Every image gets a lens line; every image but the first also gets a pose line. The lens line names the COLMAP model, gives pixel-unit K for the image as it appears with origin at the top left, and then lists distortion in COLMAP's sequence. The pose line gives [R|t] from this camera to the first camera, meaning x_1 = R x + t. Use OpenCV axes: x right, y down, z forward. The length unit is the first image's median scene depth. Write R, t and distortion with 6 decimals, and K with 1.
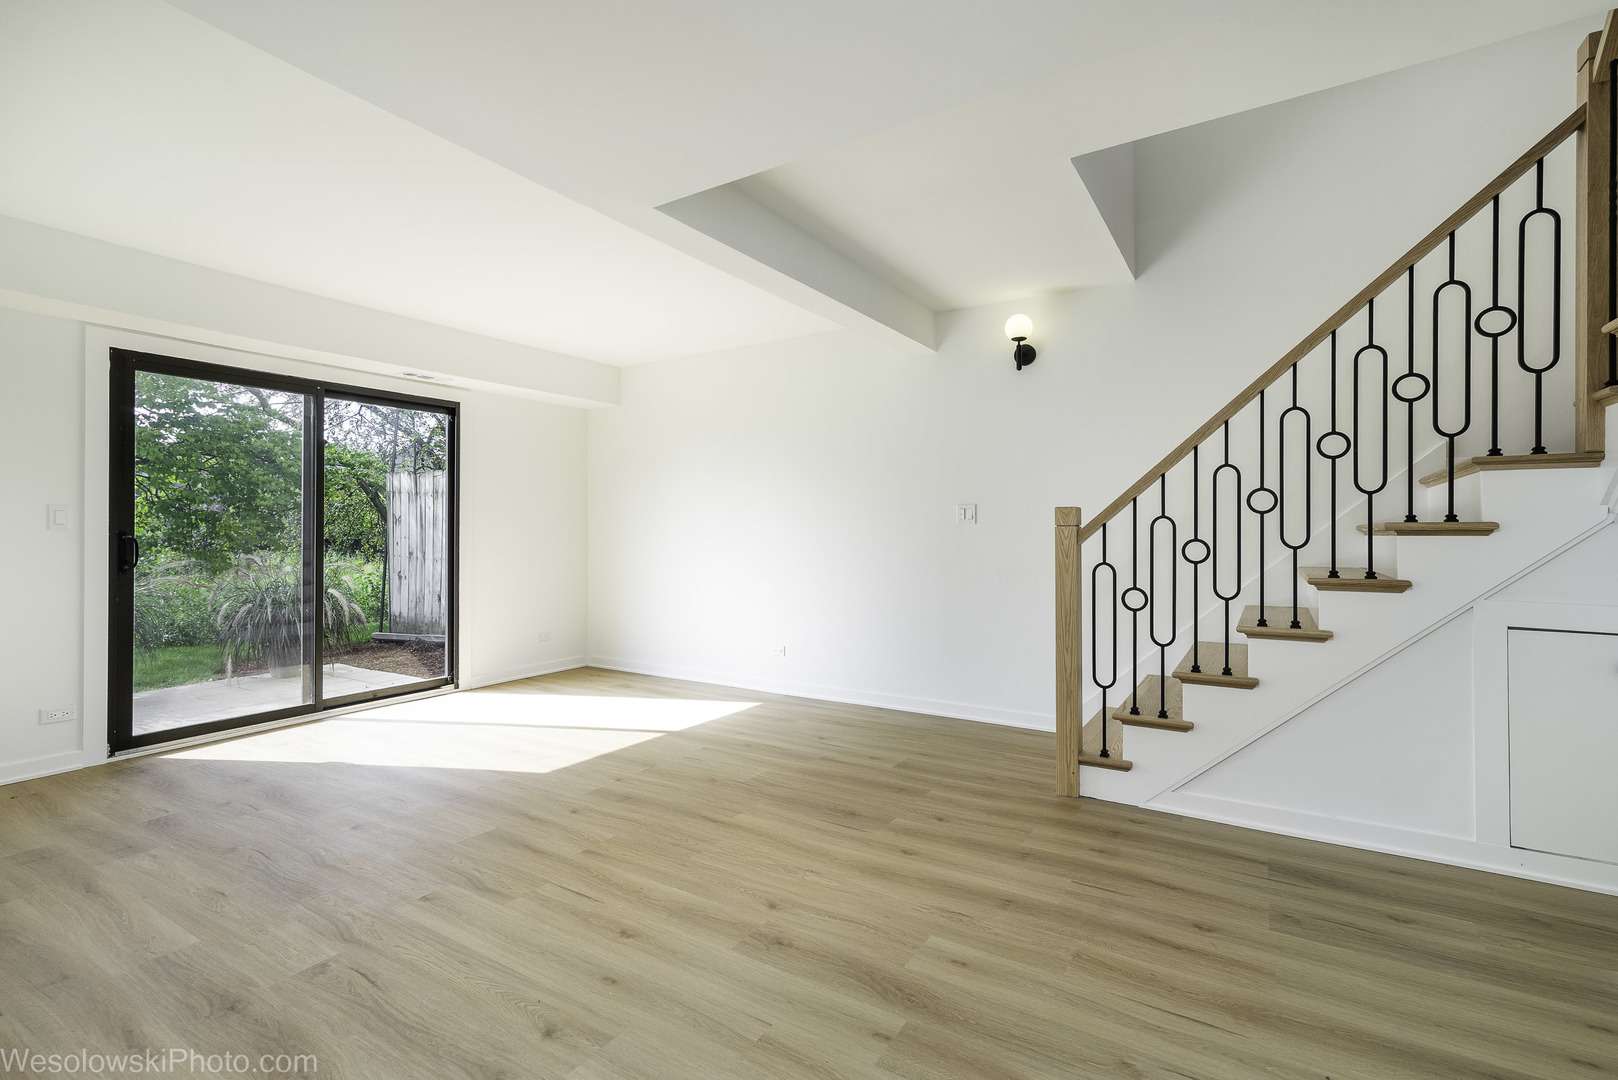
lens RADIAL K [[734.3, 0, 813.9], [0, 734.3, 536.9], [0, 0, 1]] dist [0.000946, 0.006905]
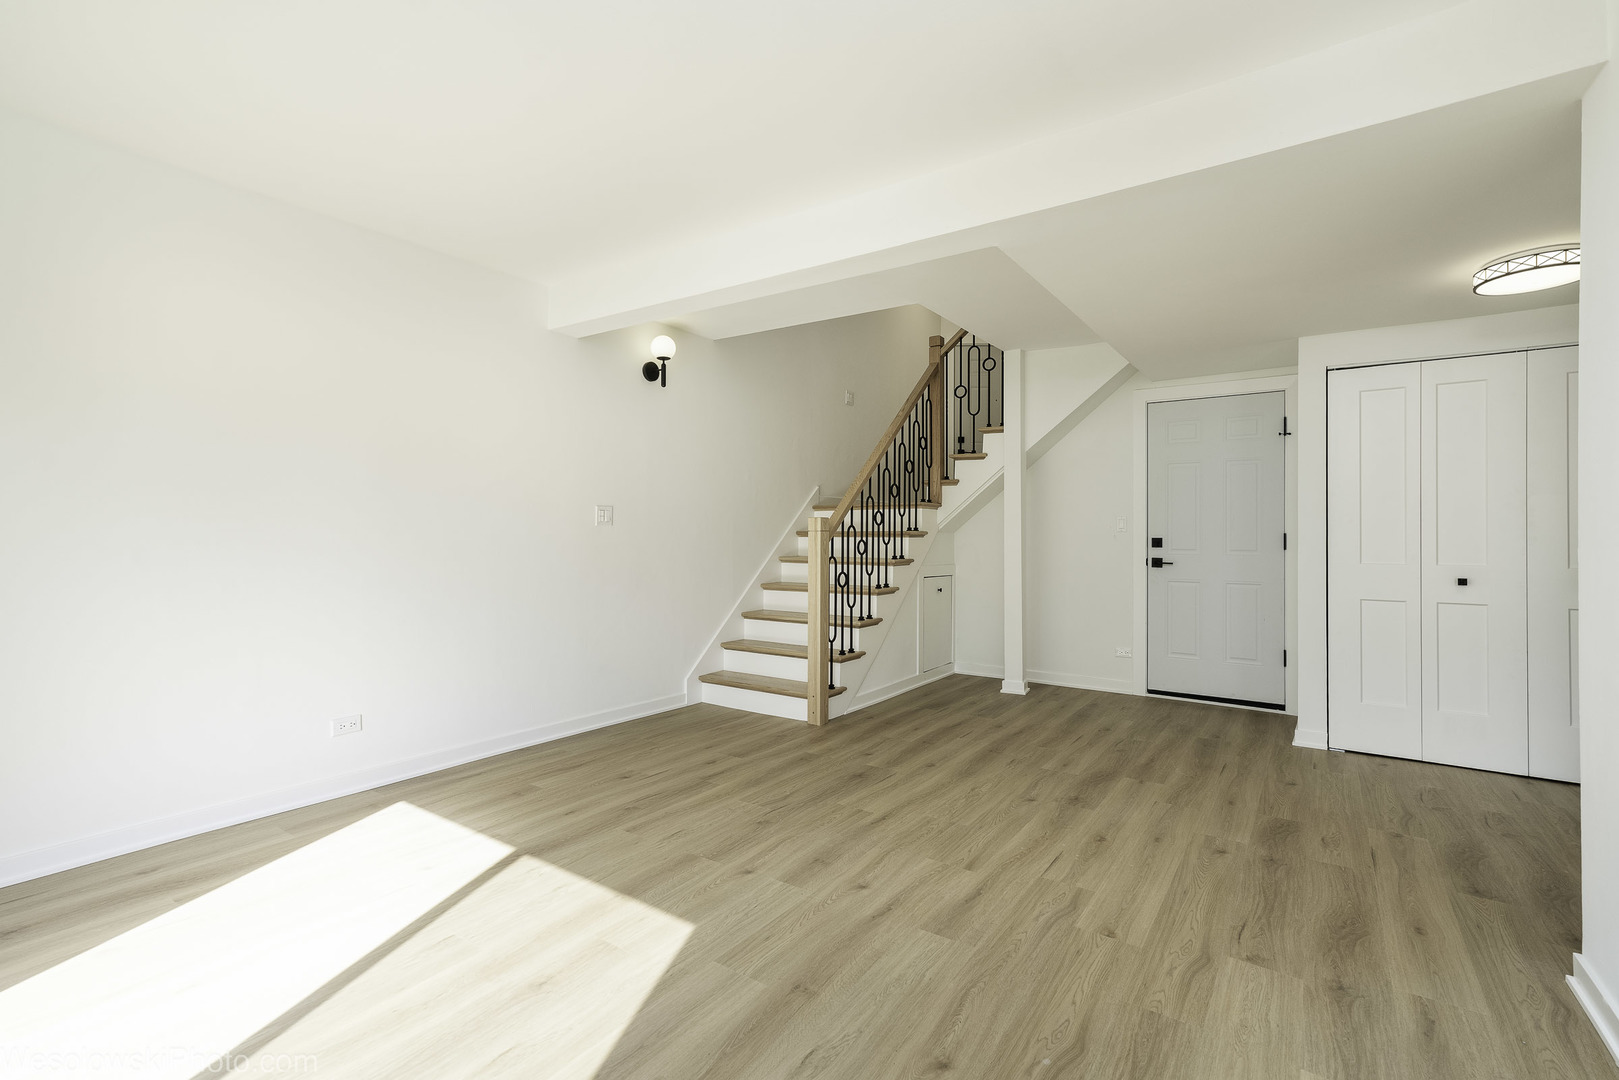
lens RADIAL K [[733.0, 0, 808.0], [0, 733.0, 528.9], [0, 0, 1]] dist [-0.000309, 0.007519]
pose [[0.055787, 0.010337, 0.998389, -1.413332], [0.001031, 0.999945, -0.010411, -0.005969], [-0.998442, 0.001610, 0.055773, 1.273735]]
